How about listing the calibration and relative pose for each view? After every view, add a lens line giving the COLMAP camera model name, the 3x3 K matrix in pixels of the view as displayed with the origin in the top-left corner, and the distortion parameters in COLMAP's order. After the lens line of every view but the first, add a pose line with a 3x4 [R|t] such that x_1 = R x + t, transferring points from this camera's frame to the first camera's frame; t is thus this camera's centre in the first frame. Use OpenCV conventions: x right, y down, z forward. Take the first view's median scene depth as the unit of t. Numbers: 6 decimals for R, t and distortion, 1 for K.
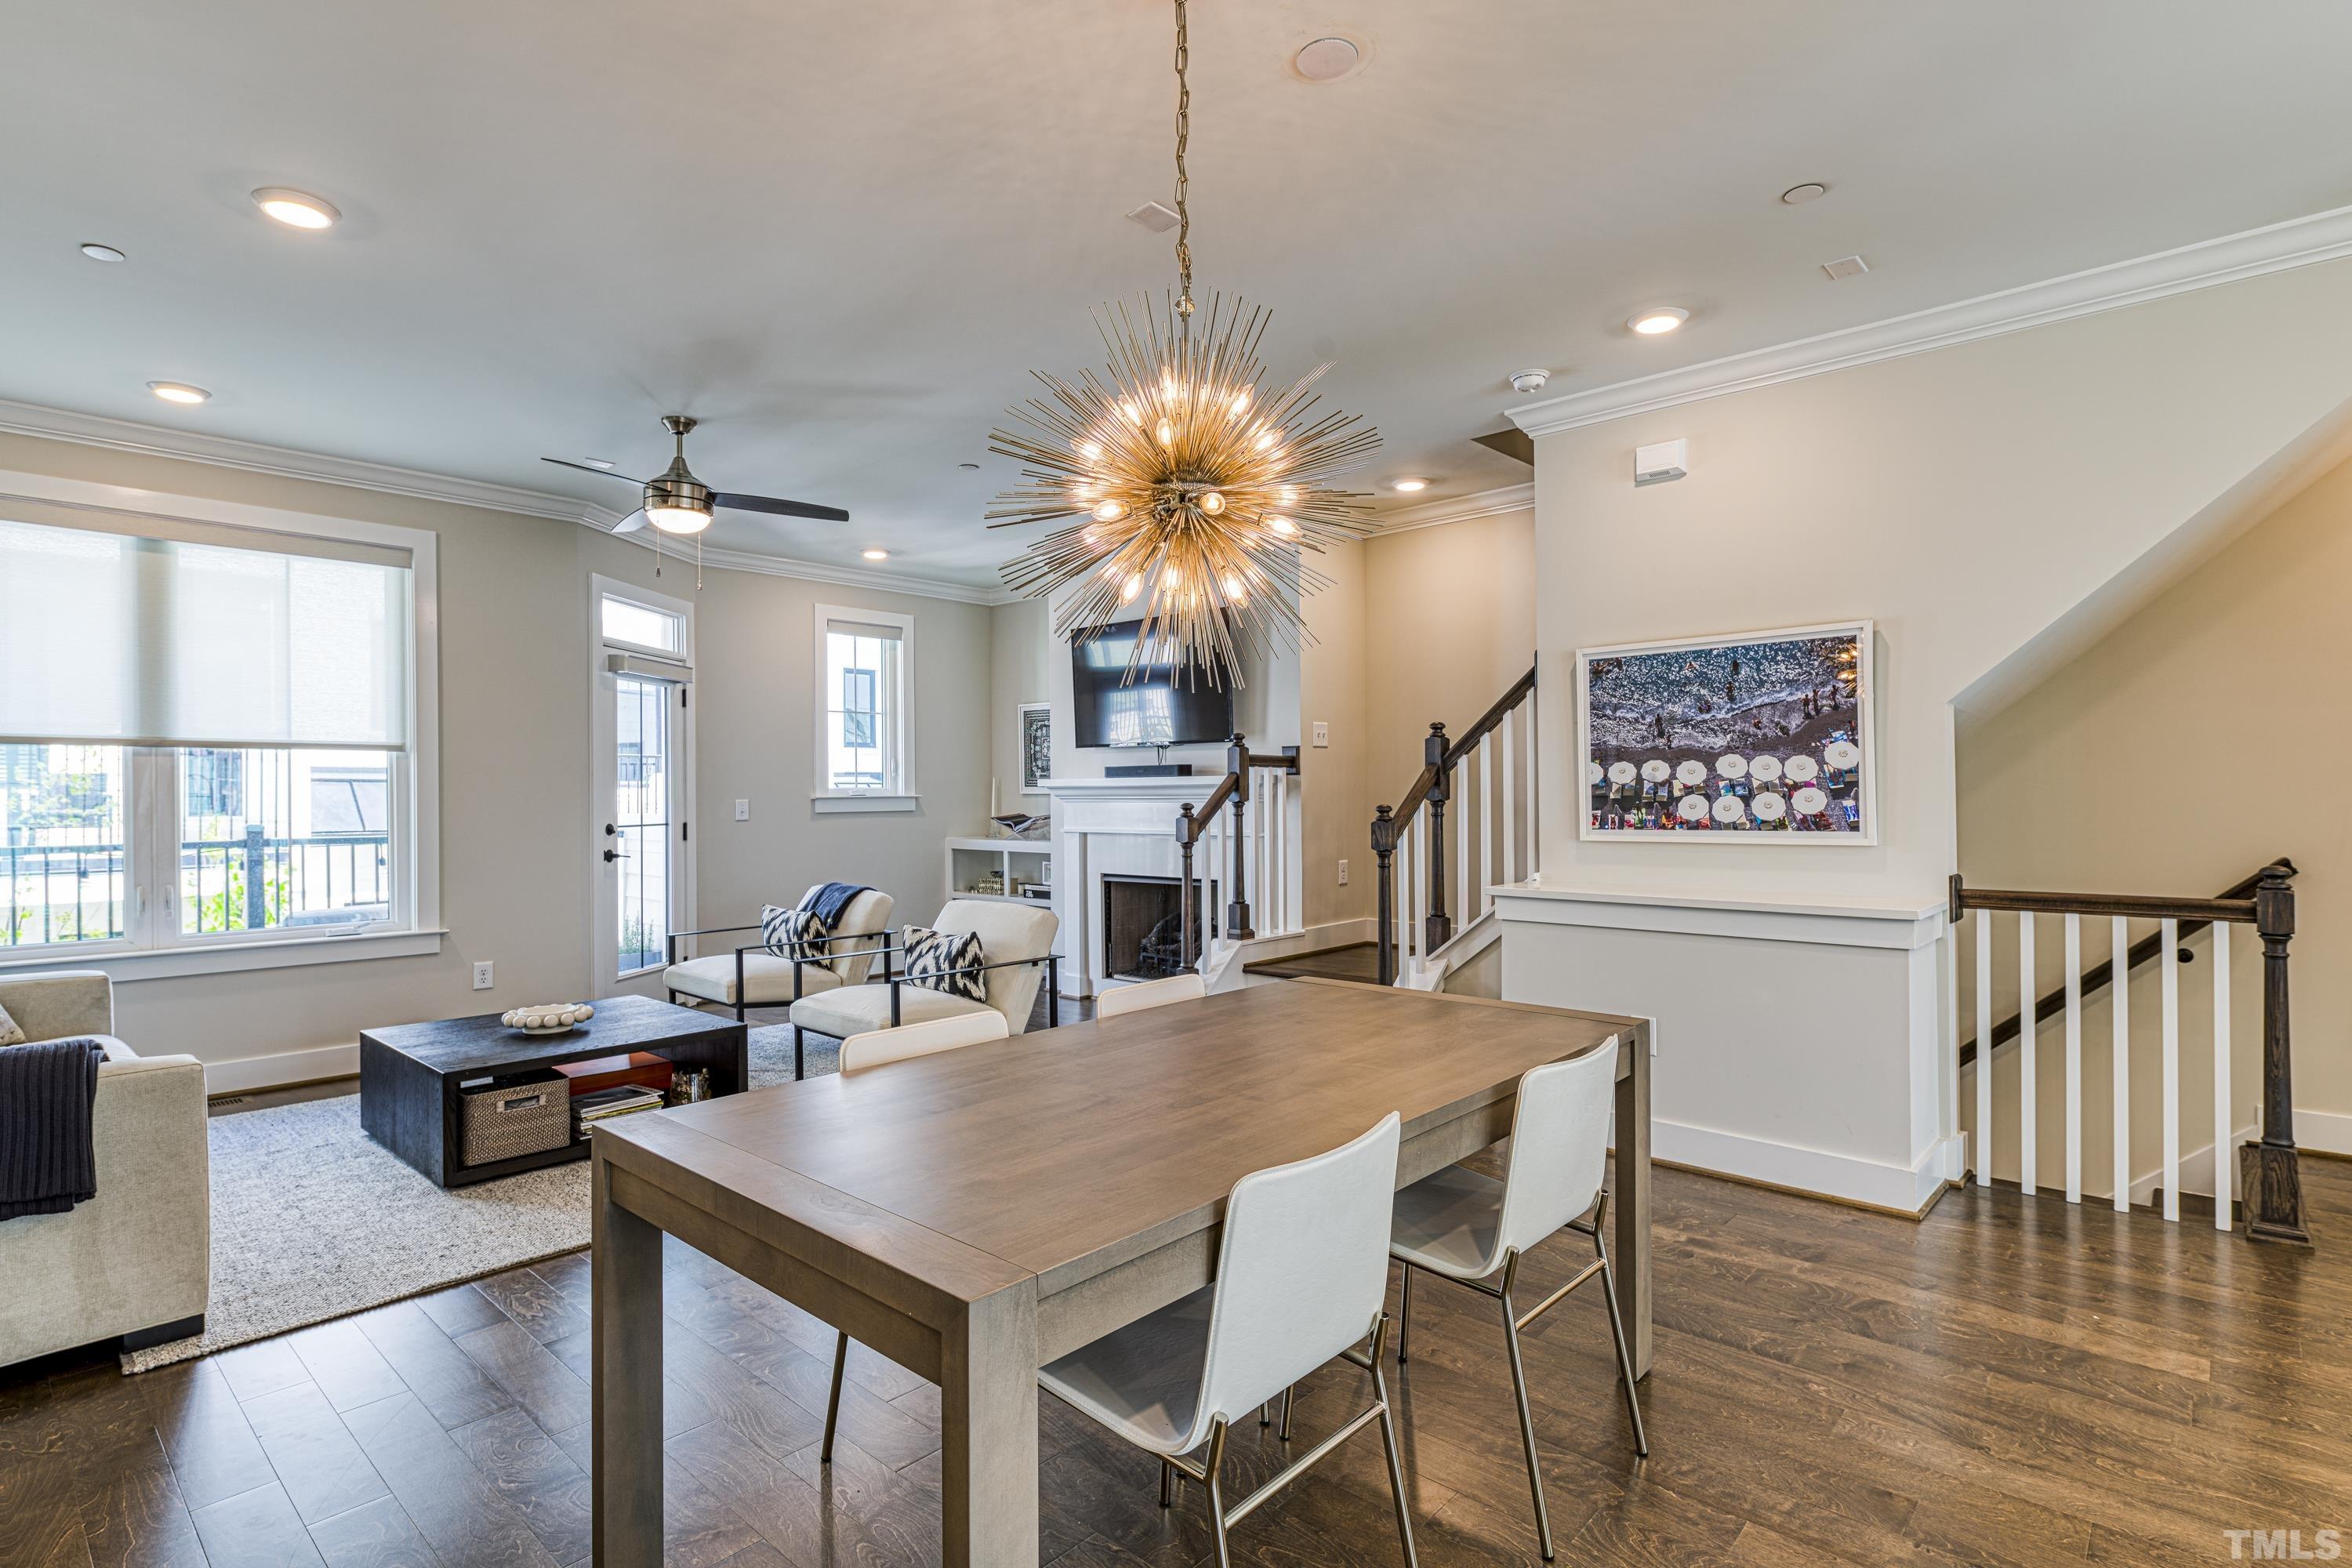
lens RADIAL K [[1153.6, 0, 1182.3], [0, 1153.6, 788.3], [0, 0, 1]] dist [0.003177, 0.000174]
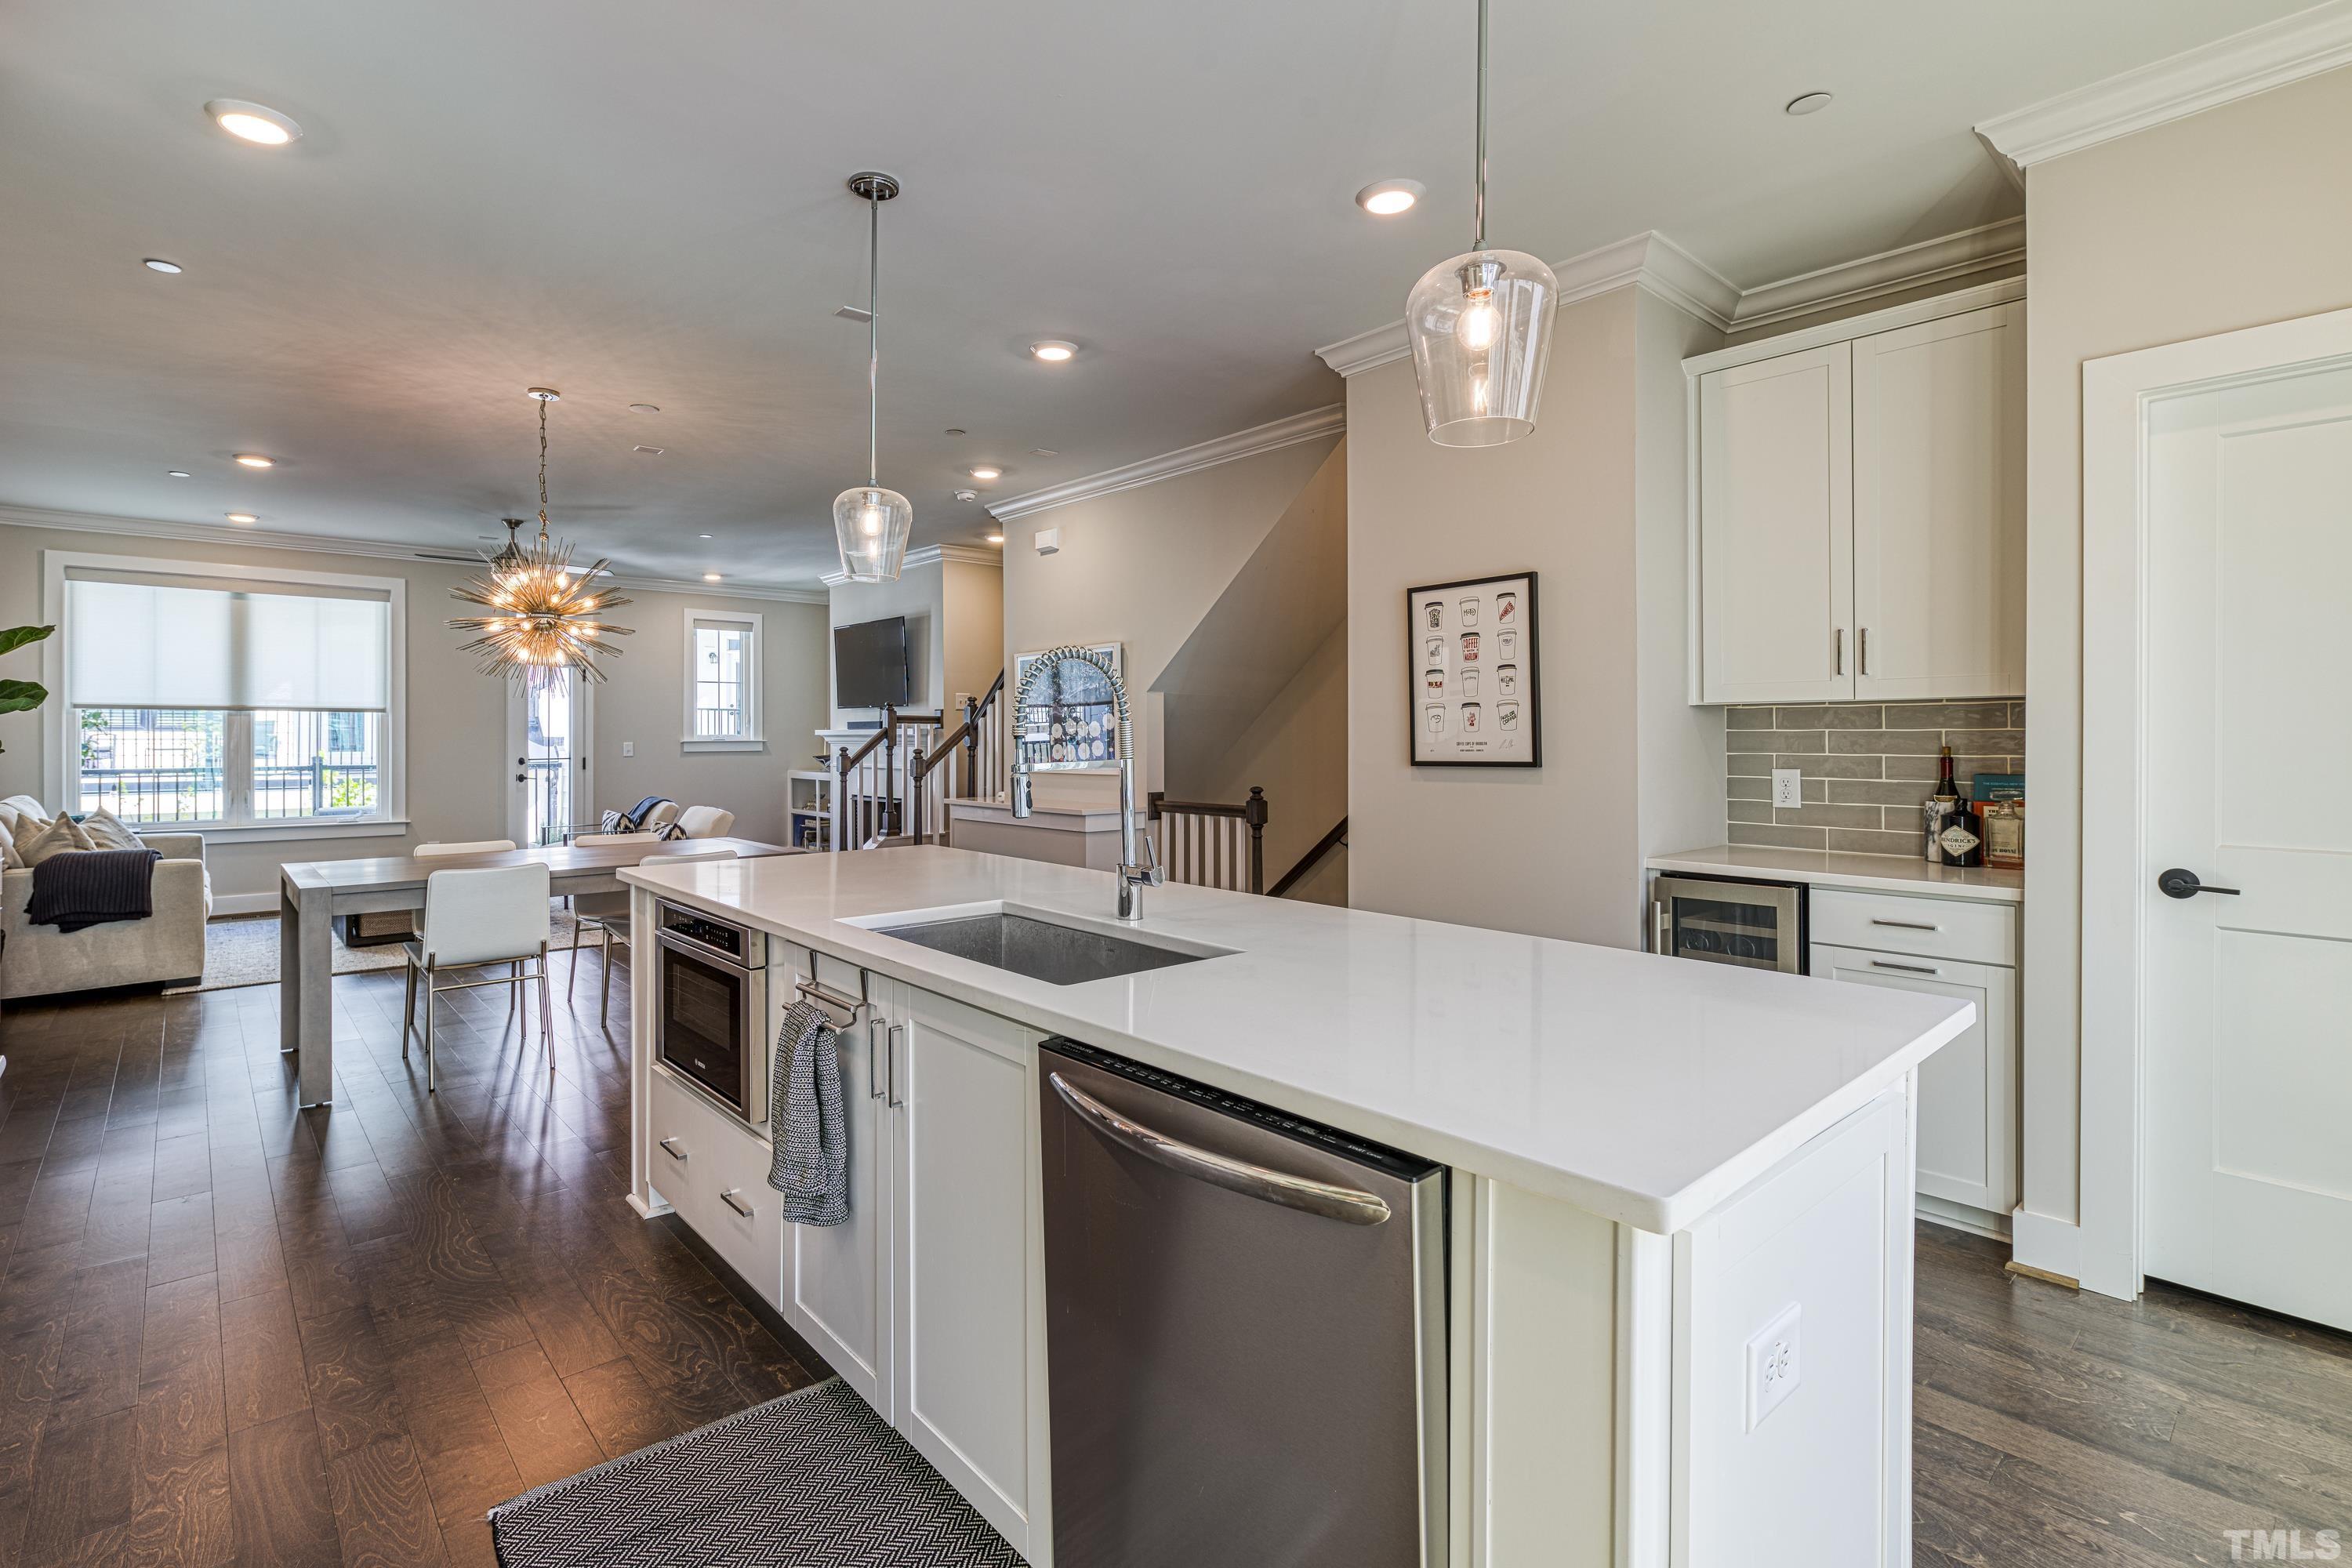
lens RADIAL K [[1079.3, 0, 1132.0], [0, 1079.3, 732.6], [0, 0, 1]] dist [-0.001544, -0.000446]
pose [[0.993236, 0.005526, -0.115978, 0.715370], [-0.005539, 0.999985, 0.000208, -0.011798], [0.115978, 0.000436, 0.993252, -0.517094]]
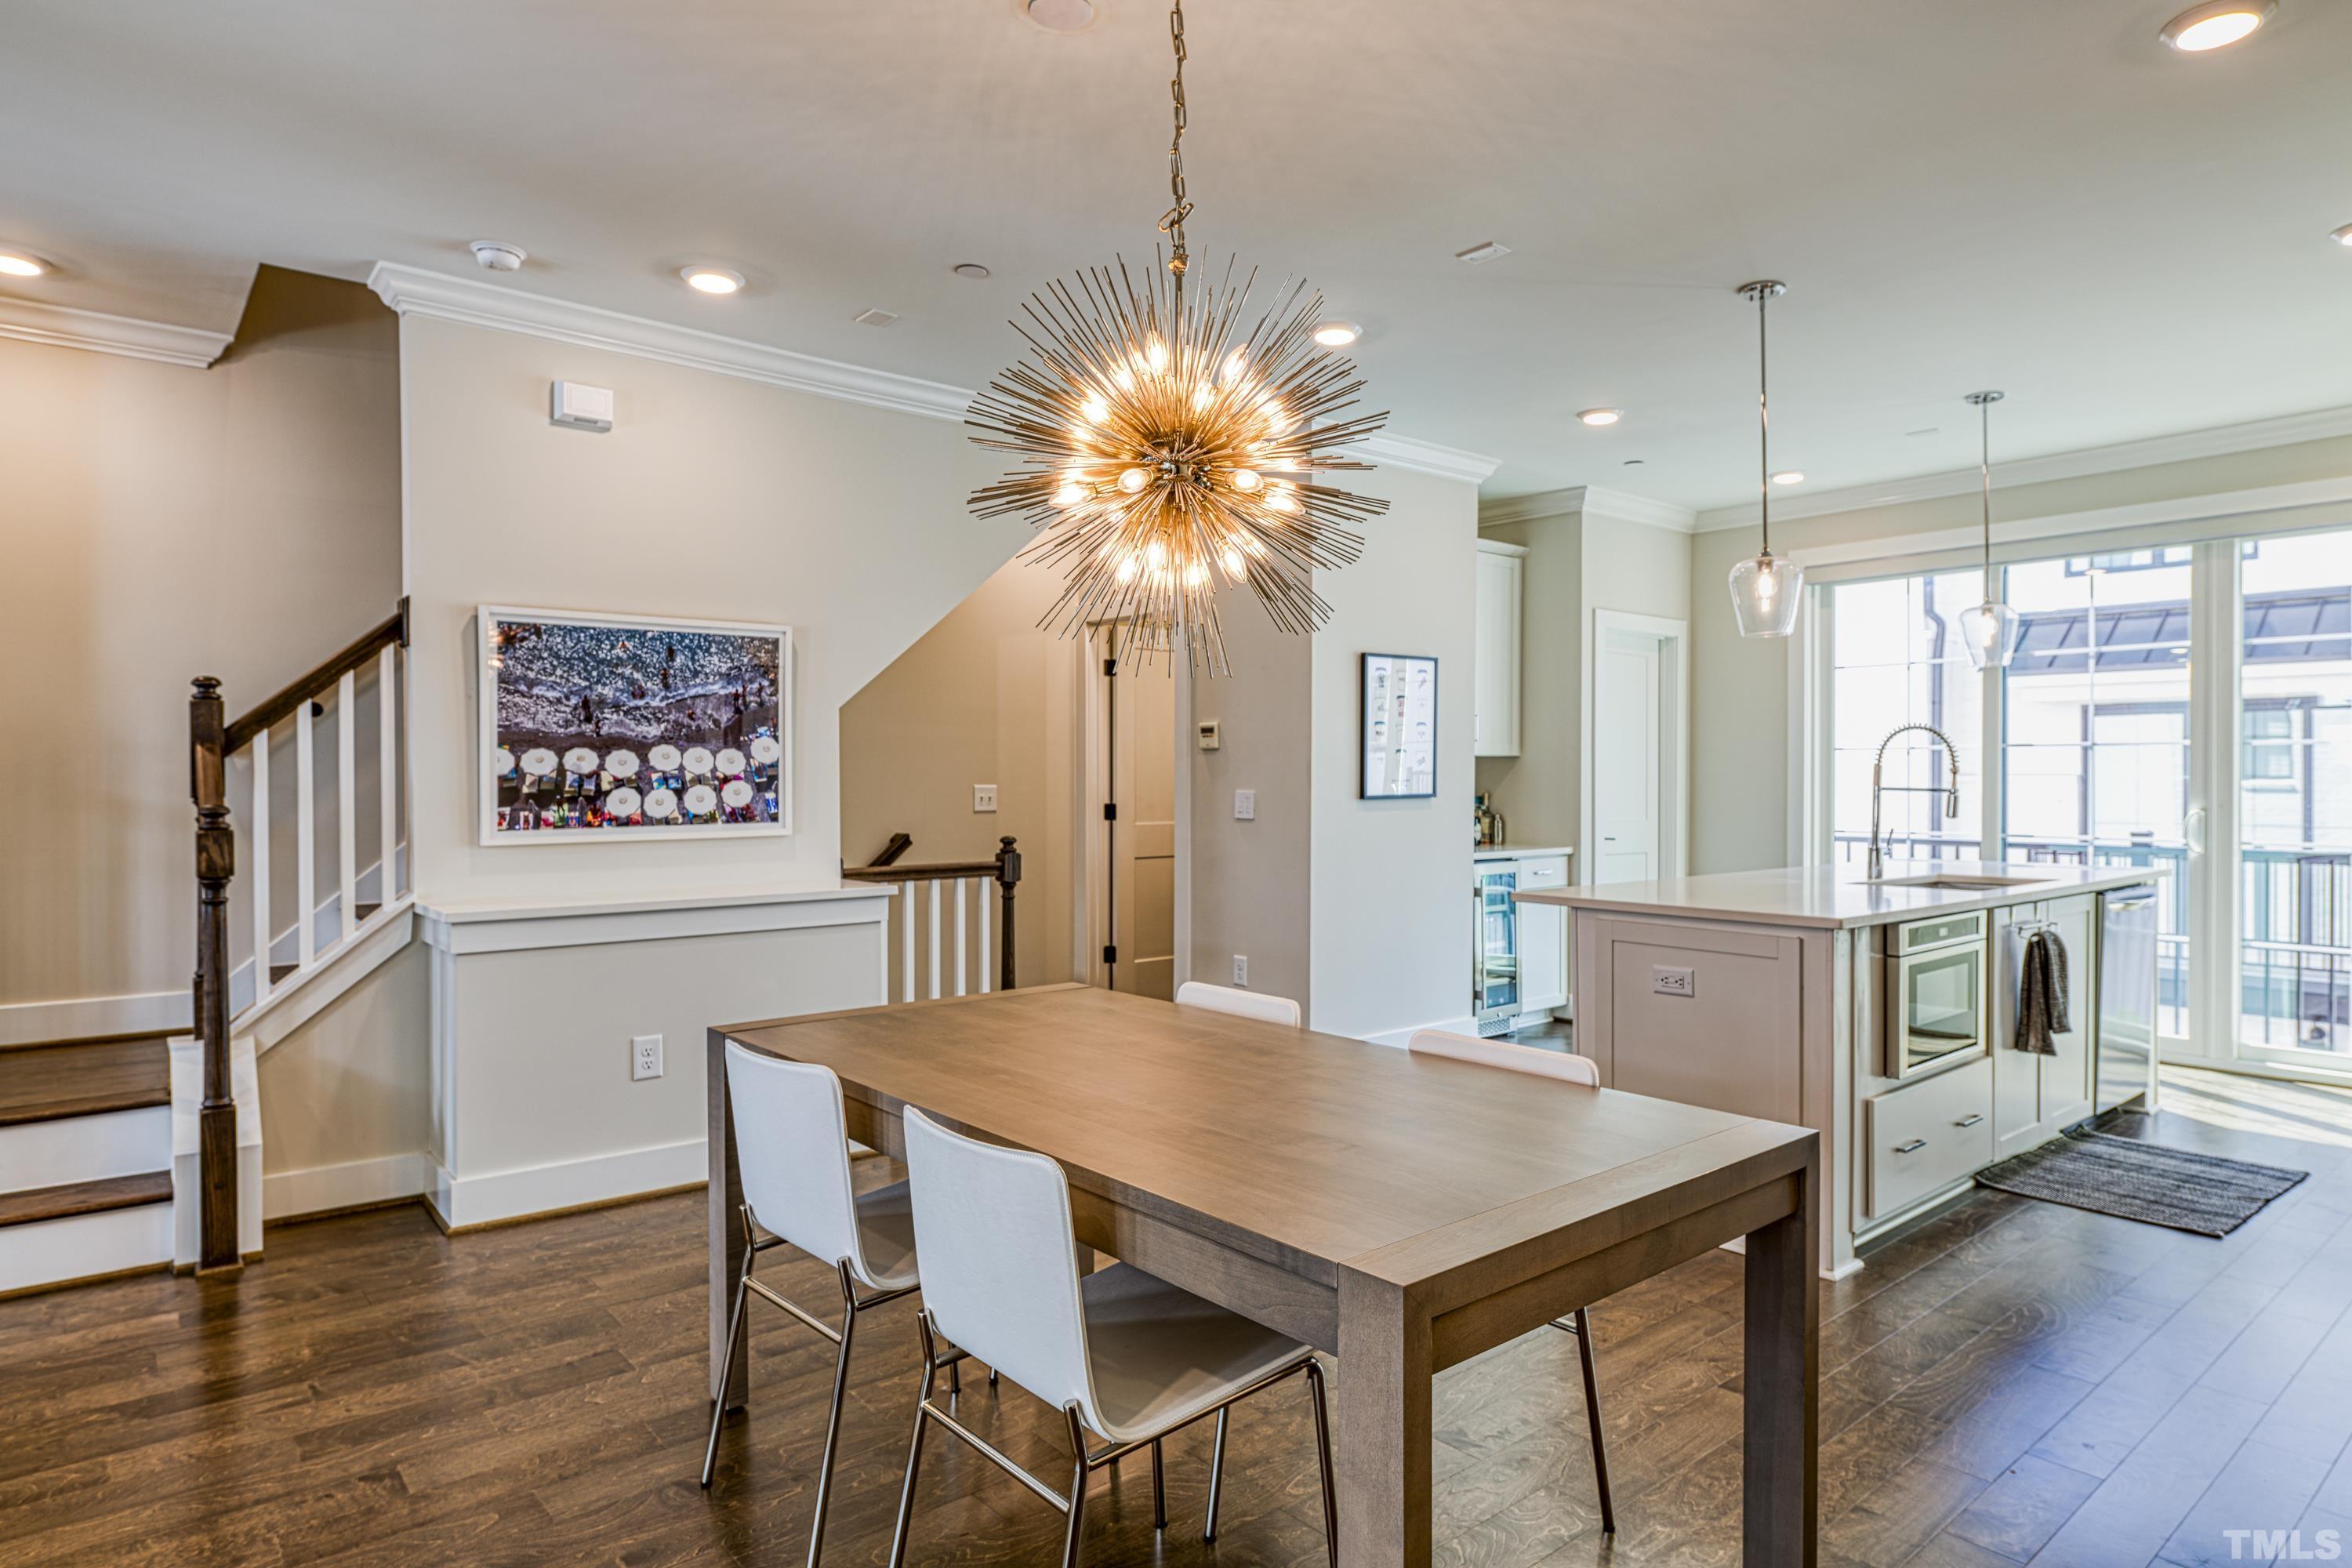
lens RADIAL K [[1344.4, 0, 1176.0], [0, 1344.4, 784.0], [0, 0, 1]] dist [-0.000758, -0.001240]
pose [[0.130795, 0.001707, 0.991408, -0.537436], [-0.004145, 0.999991, -0.001175, 0.001880], [-0.991401, -0.003955, 0.130801, 0.424853]]
